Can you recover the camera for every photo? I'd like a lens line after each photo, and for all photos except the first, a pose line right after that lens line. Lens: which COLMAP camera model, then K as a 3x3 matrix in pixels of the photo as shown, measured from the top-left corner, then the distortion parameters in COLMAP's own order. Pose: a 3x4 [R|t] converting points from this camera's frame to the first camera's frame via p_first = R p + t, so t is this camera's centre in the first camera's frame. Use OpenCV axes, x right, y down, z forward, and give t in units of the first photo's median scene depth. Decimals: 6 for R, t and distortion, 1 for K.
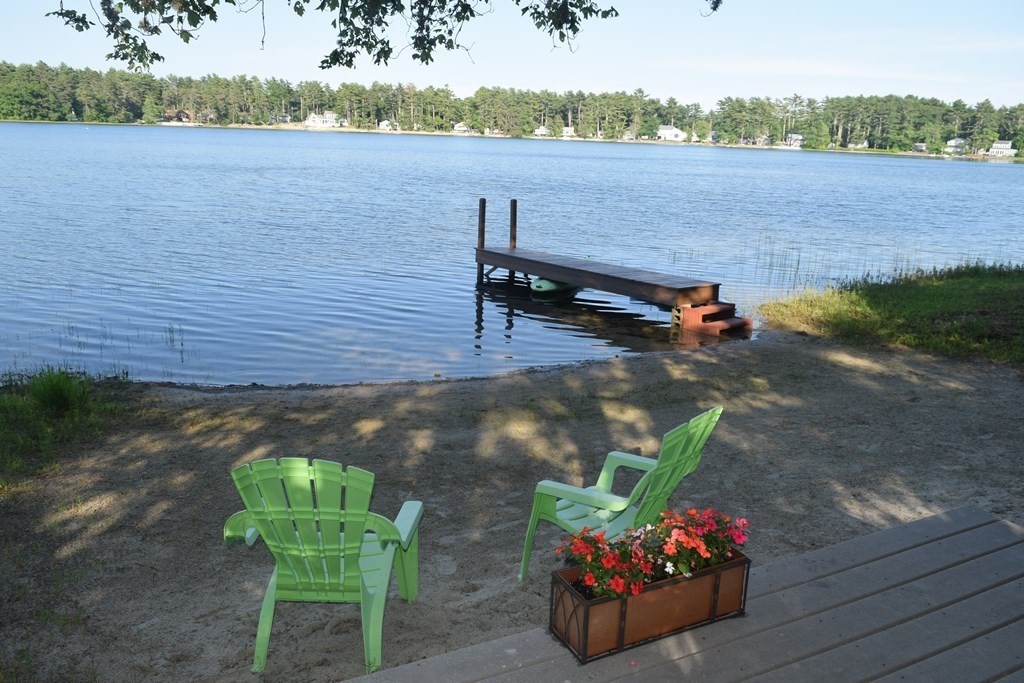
lens RADIAL K [[796.5, 0, 509.8], [0, 796.5, 329.6], [0, 0, 1]] dist [-0.021555, 0.014985]
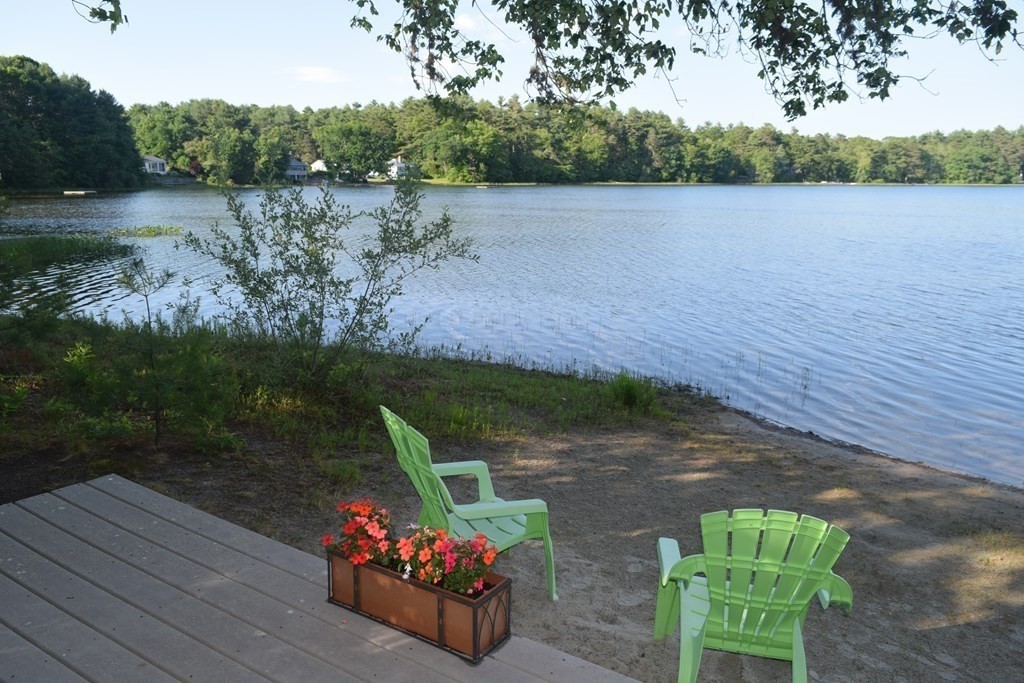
lens RADIAL K [[796.5, 0, 509.8], [0, 796.5, 329.6], [0, 0, 1]] dist [-0.021555, 0.014985]
pose [[0.486027, 0.131741, -0.863957, 0.338420], [-0.197565, 0.979544, 0.038224, -0.021729], [0.851320, 0.152110, 0.502113, 0.155569]]
